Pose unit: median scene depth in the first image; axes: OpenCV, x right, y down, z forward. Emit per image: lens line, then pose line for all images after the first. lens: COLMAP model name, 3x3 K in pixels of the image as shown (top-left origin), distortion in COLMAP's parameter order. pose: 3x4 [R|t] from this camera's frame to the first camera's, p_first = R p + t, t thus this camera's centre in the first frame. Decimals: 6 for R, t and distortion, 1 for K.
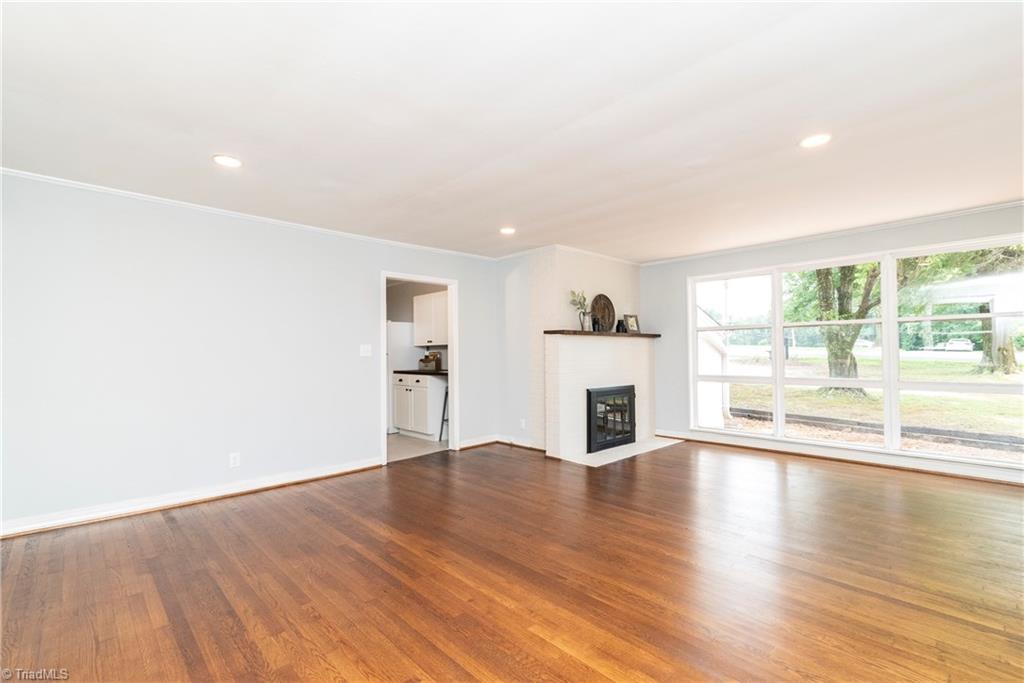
lens RADIAL K [[464.3, 0, 516.2], [0, 464.3, 351.5], [0, 0, 1]] dist [0.015537, -0.002133]
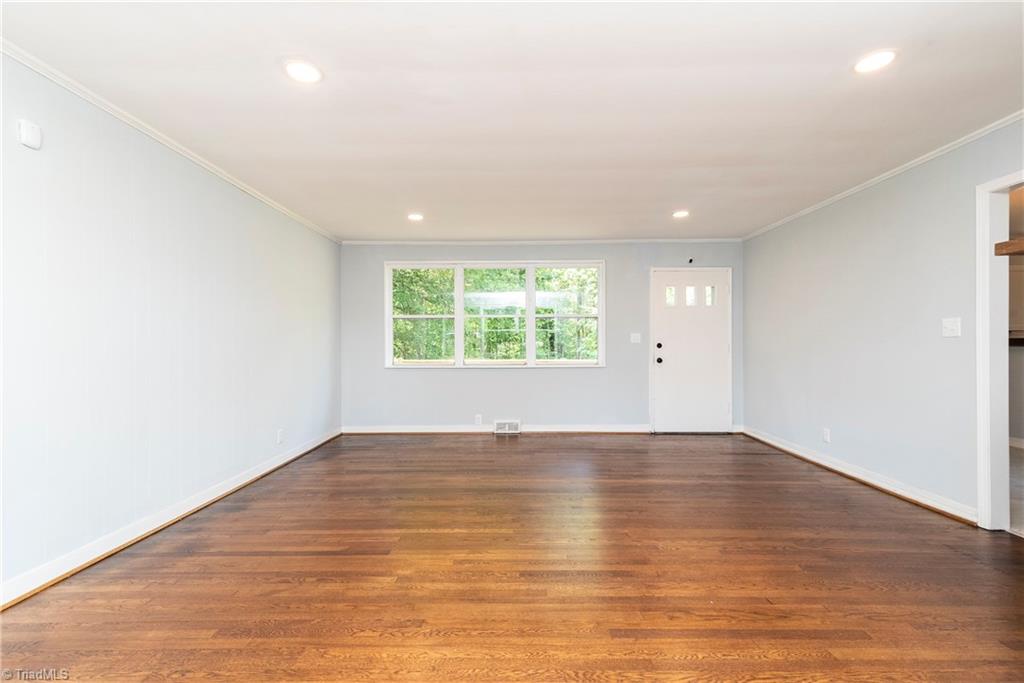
lens RADIAL K [[464.3, 0, 514.1], [0, 464.3, 338.1], [0, 0, 1]] dist [0.015537, -0.002133]
pose [[-0.700914, 0.002511, -0.713241, 0.531474], [0.012730, 0.999879, -0.008991, 0.011156], [0.713132, -0.015381, -0.700861, 1.012820]]
